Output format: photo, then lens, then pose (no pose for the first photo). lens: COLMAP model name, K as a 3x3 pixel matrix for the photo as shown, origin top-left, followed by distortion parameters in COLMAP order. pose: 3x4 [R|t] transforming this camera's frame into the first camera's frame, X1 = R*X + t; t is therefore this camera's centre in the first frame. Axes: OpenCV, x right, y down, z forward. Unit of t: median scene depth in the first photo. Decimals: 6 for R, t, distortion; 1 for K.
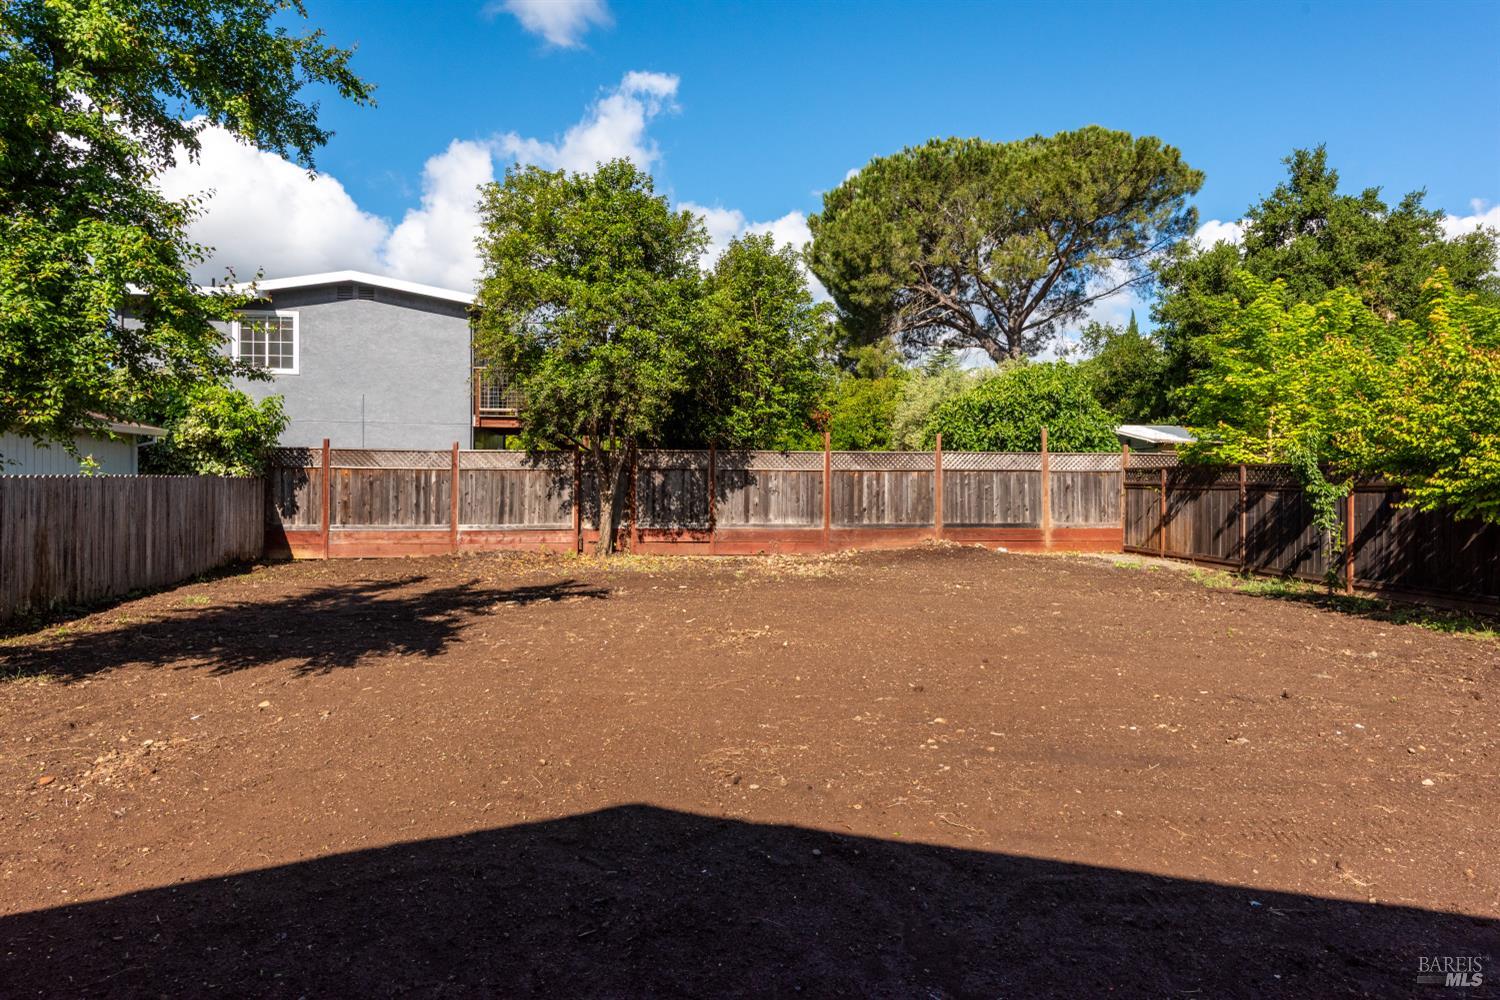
lens RADIAL K [[944.6, 0, 761.8], [0, 944.6, 465.6], [0, 0, 1]] dist [0.066789, -0.000623]
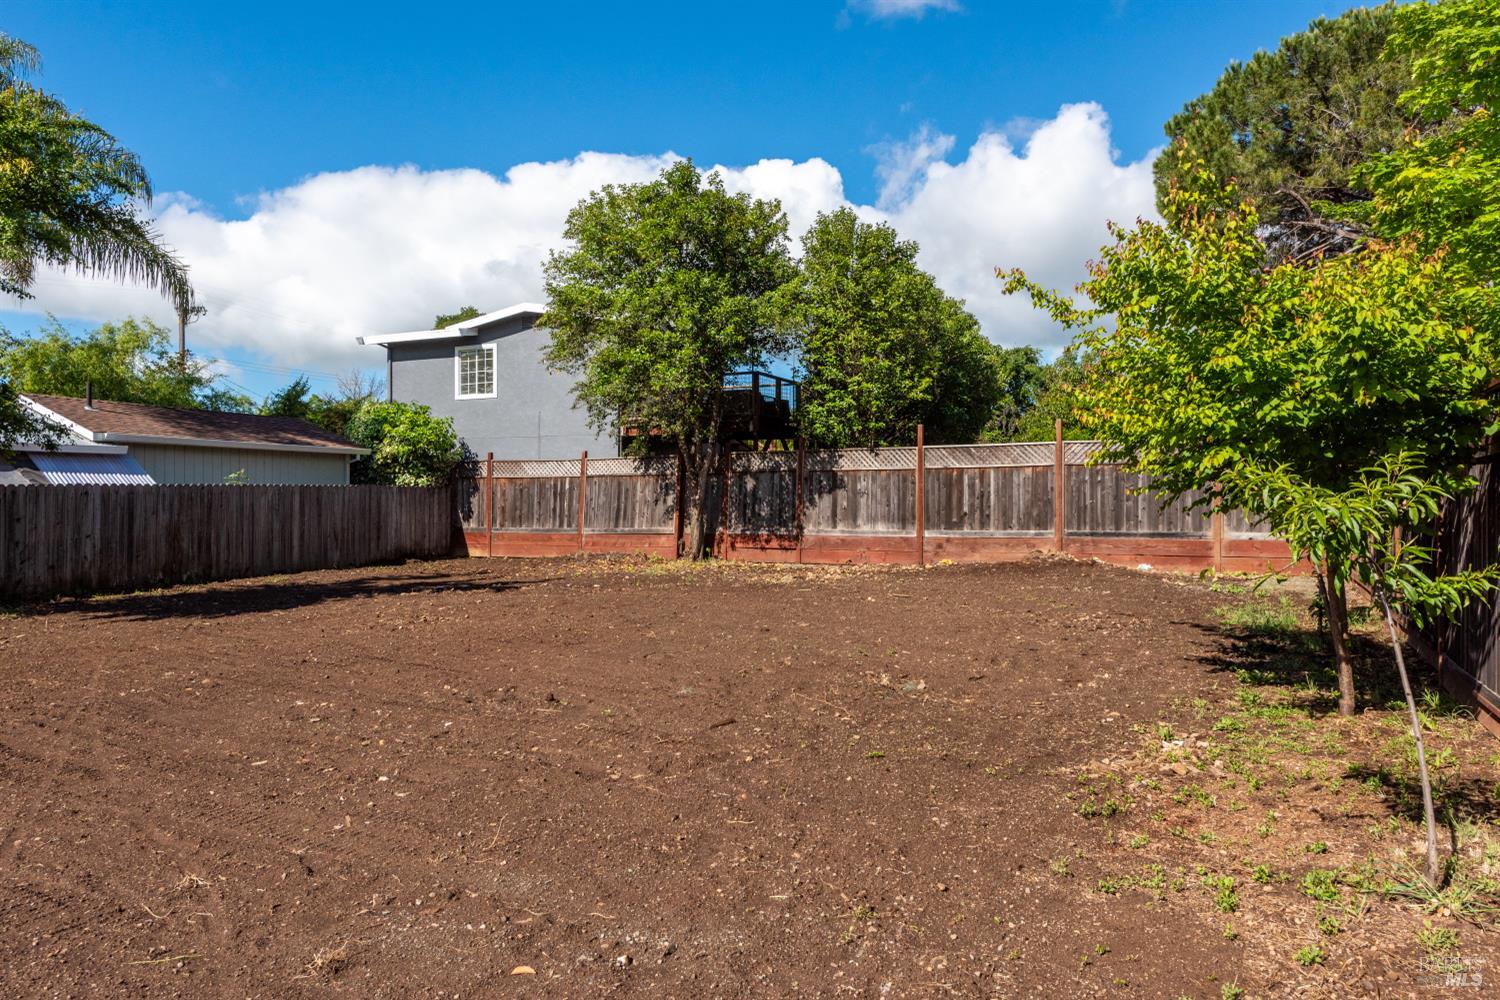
lens RADIAL K [[1018.0, 0, 750.8], [0, 1018.0, 497.2], [0, 0, 1]] dist [0.035715, 0.000436]
pose [[0.831479, -0.010751, -0.555452, 0.459666], [0.019850, 0.999749, 0.010364, 0.018473], [0.555201, -0.019643, 0.831484, 0.148516]]
